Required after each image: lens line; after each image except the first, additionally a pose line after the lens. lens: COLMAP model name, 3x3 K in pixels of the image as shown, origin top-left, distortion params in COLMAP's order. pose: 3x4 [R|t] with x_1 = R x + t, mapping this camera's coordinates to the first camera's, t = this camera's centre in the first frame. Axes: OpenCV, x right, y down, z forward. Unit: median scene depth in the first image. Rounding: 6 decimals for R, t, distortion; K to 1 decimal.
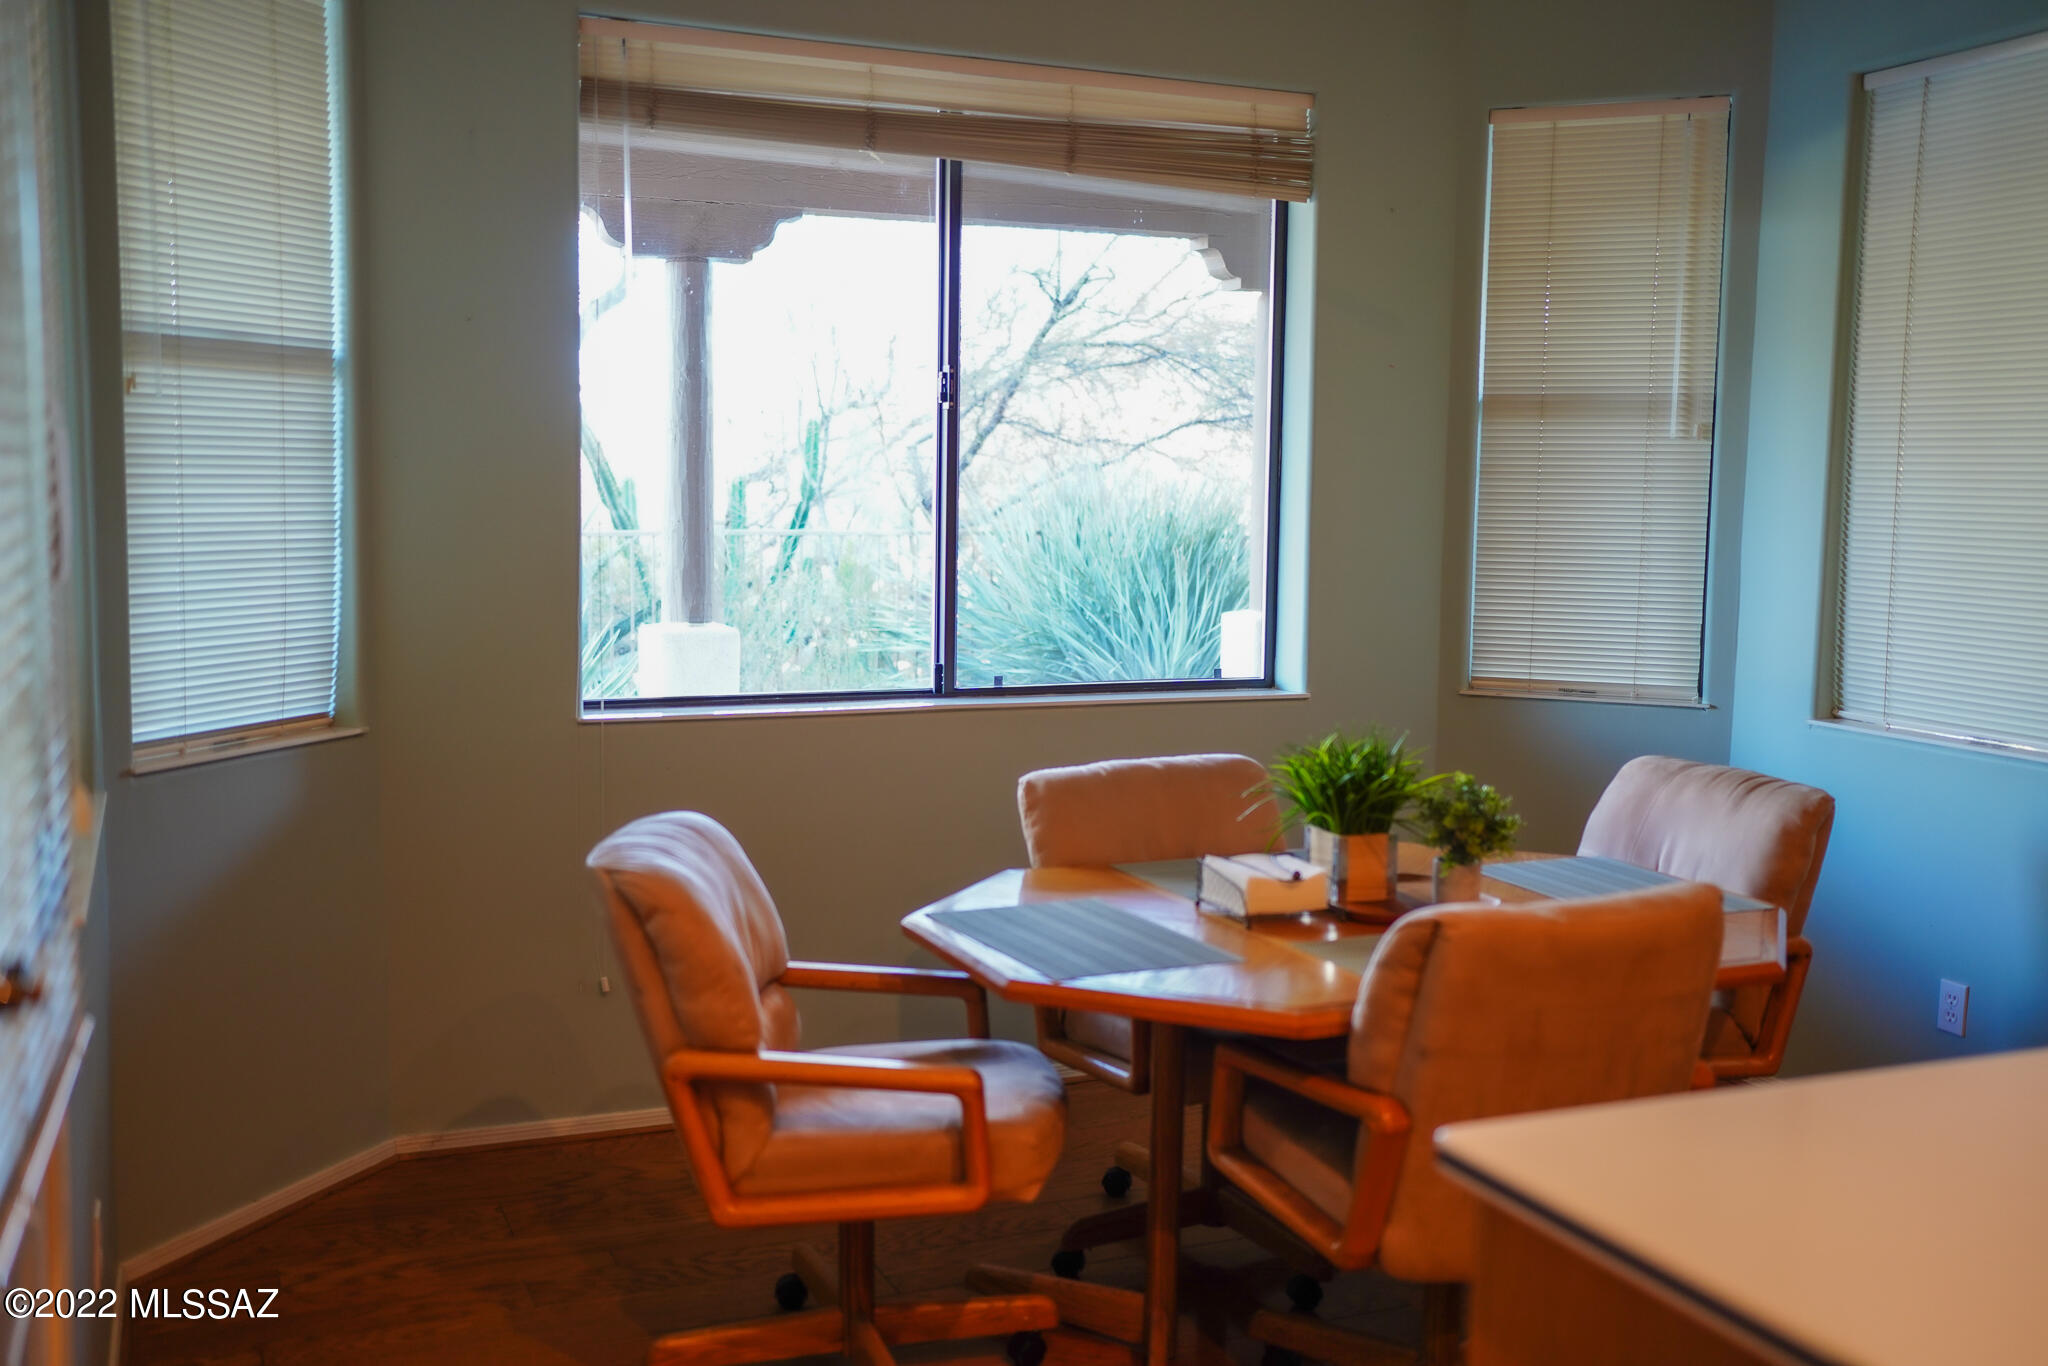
lens RADIAL K [[1947.5, 0, 1024.0], [0, 1947.5, 683.0], [0, 0, 1]] dist [-0.048381, 0.152243]
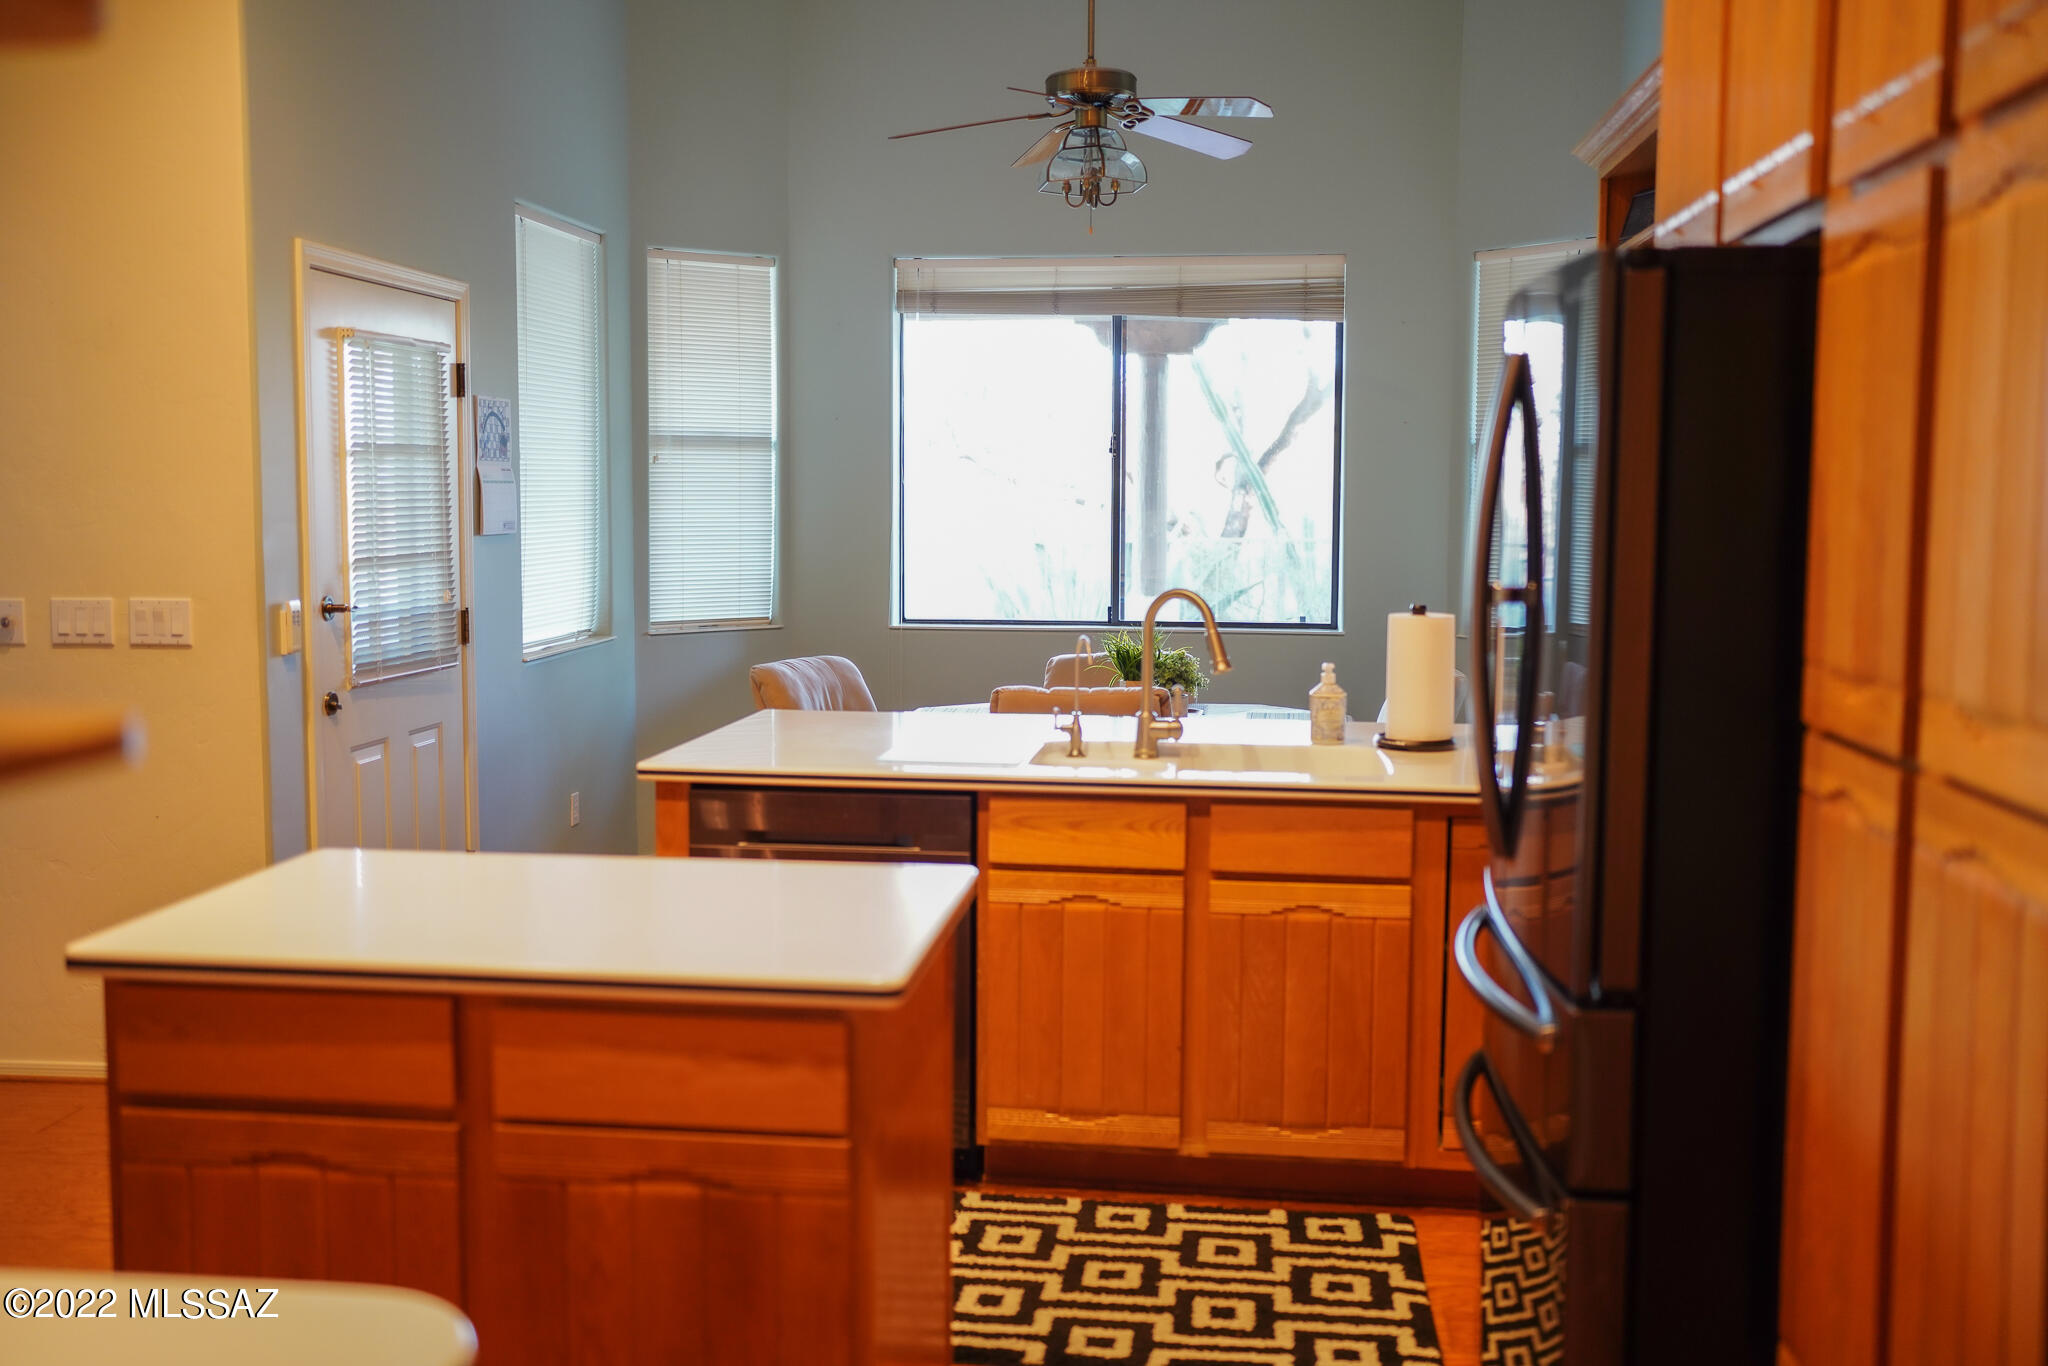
lens RADIAL K [[1947.5, 0, 1024.0], [0, 1947.5, 683.0], [0, 0, 1]] dist [-0.048381, 0.152243]
pose [[0.865370, 0.035731, -0.499858, 0.842436], [-0.043514, 0.999045, -0.003919, 0.075520], [0.499241, 0.025142, 0.866098, -0.580168]]
